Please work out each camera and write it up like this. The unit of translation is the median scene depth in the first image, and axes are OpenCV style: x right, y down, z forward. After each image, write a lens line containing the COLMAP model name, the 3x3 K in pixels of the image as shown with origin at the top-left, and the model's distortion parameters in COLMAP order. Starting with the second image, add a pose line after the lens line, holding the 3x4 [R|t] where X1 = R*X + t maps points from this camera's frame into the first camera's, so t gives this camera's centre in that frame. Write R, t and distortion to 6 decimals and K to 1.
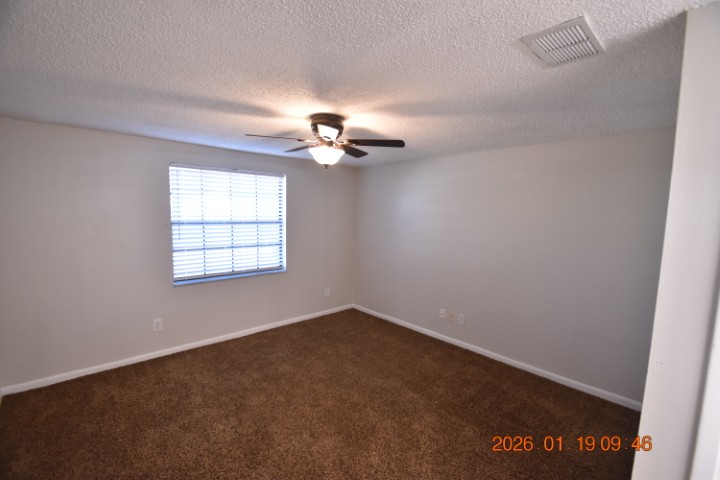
lens RADIAL K [[316.0, 0, 359.3], [0, 316.0, 240.7], [0, 0, 1]] dist [-0.001676, -0.004428]
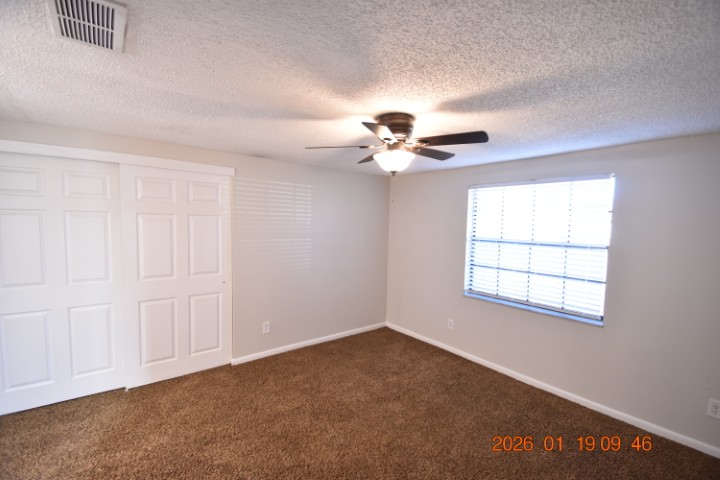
lens RADIAL K [[316.0, 0, 356.8], [0, 316.0, 240.5], [0, 0, 1]] dist [-0.001676, -0.004428]
pose [[-0.099321, 0.034965, -0.994441, 0.533971], [-0.118256, 0.991885, 0.046686, -0.054937], [0.988003, 0.122235, -0.094381, 0.687604]]
